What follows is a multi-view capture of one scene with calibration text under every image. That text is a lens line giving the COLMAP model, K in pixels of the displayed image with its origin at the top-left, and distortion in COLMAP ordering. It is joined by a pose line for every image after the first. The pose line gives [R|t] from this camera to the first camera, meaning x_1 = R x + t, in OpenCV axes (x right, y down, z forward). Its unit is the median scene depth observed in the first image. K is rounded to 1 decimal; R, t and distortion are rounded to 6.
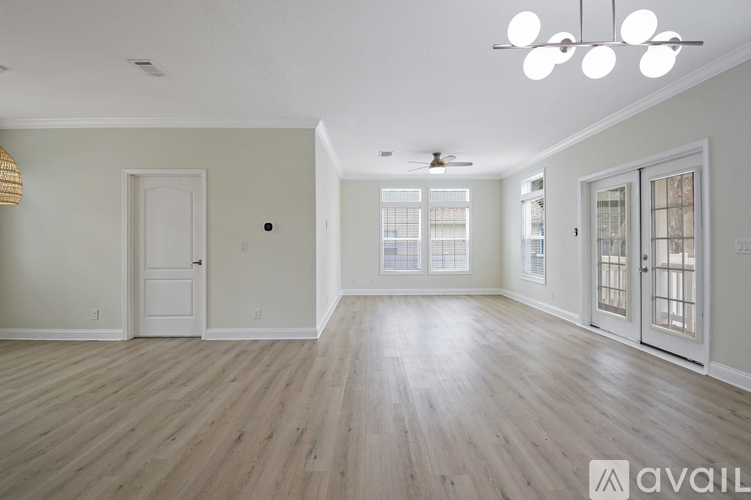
lens RADIAL K [[331.6, 0, 375.5], [0, 331.6, 250.0], [0, 0, 1]] dist [-0.001196, -0.000303]
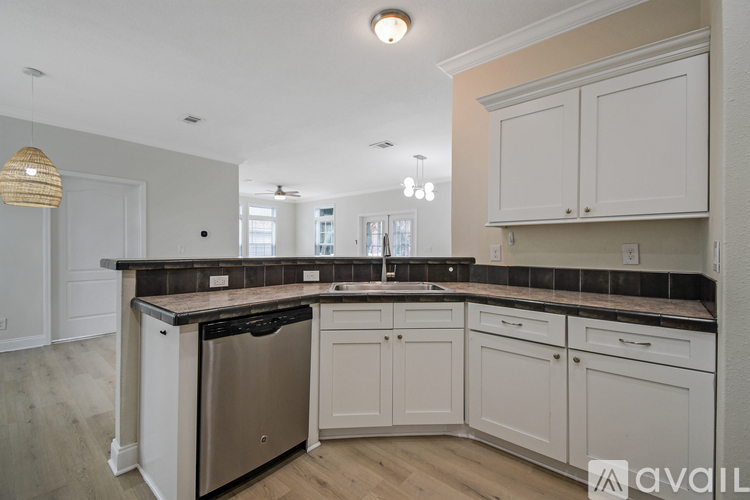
lens RADIAL K [[331.1, 0, 375.0], [0, 331.1, 250.0], [0, 0, 1]] dist [-0.001196, -0.000303]
pose [[0.652426, 0.006139, 0.757828, -0.839458], [0.010248, 0.999804, -0.016922, 0.021131], [-0.757783, 0.018807, 0.652235, -0.326527]]
